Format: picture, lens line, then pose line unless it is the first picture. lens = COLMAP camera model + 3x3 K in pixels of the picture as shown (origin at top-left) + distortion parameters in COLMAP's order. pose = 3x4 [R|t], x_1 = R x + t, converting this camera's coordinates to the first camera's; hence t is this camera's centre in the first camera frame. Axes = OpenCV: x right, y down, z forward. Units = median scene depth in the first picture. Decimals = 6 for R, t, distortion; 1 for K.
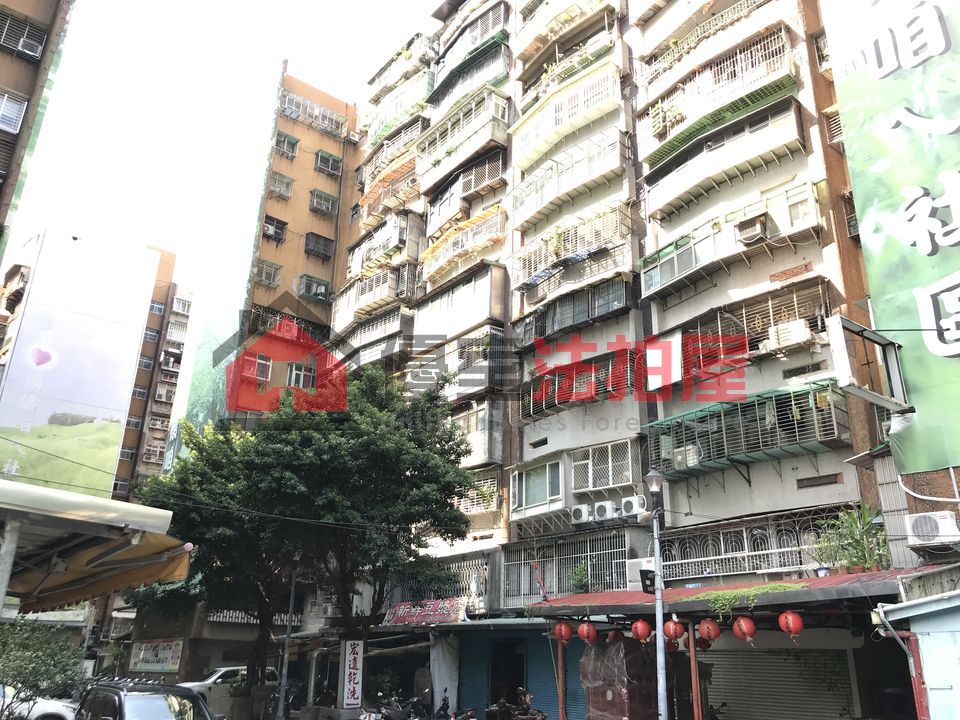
lens RADIAL K [[801.6, 0, 478.7], [0, 801.6, 362.0], [0, 0, 1]] dist [0.010931, -0.005066]
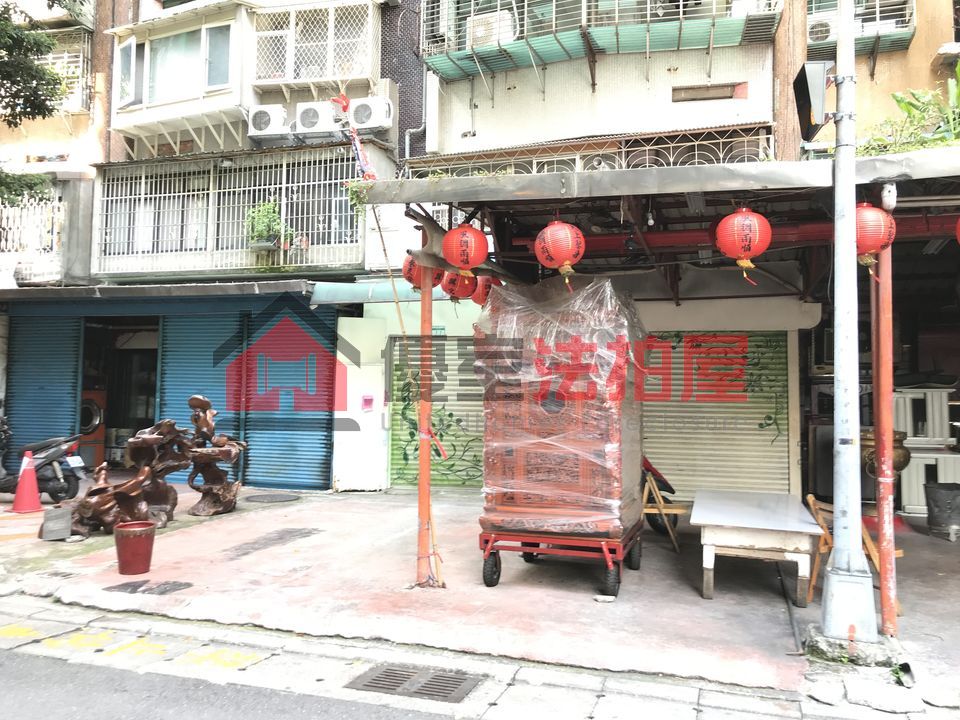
lens RADIAL K [[801.6, 0, 477.5], [0, 801.6, 359.6], [0, 0, 1]] dist [0.010931, -0.005066]
pose [[0.831904, 0.019502, 0.554577, -0.065851], [-0.195266, 0.945754, 0.259656, 0.176722], [-0.519429, -0.324299, 0.790584, 0.417058]]
